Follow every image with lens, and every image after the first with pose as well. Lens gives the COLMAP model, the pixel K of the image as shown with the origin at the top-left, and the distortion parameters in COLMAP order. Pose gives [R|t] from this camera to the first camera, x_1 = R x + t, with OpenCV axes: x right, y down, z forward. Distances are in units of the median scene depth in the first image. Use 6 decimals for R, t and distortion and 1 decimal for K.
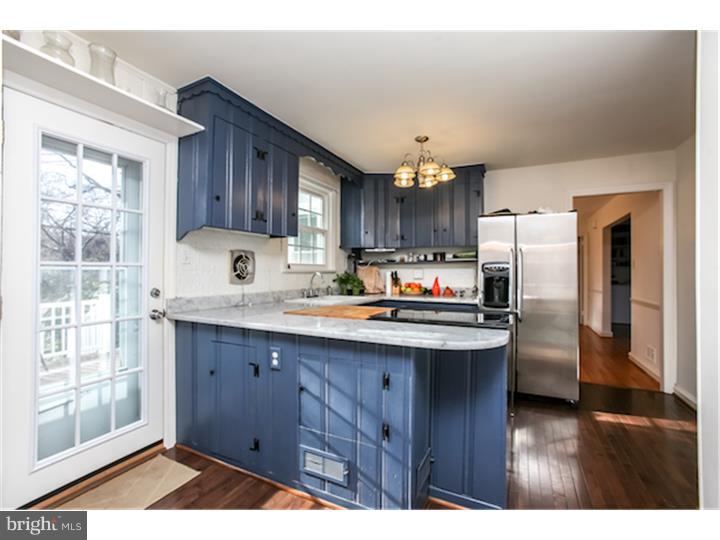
lens RADIAL K [[346.9, 0, 358.1], [0, 346.9, 267.4], [0, 0, 1]] dist [-0.002477, 0.000200]
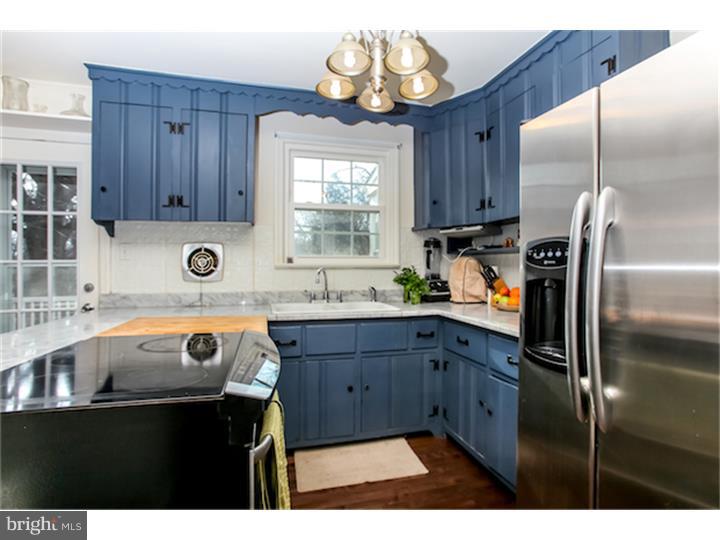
lens RADIAL K [[380.8, 0, 360.0], [0, 380.8, 270.0], [0, 0, 1]] dist [-0.032401, 0.000167]
pose [[0.664954, 0.003423, -0.746876, 0.643481], [0.012883, 0.999788, 0.016052, 0.008932], [0.746773, -0.020296, 0.664769, 0.667469]]
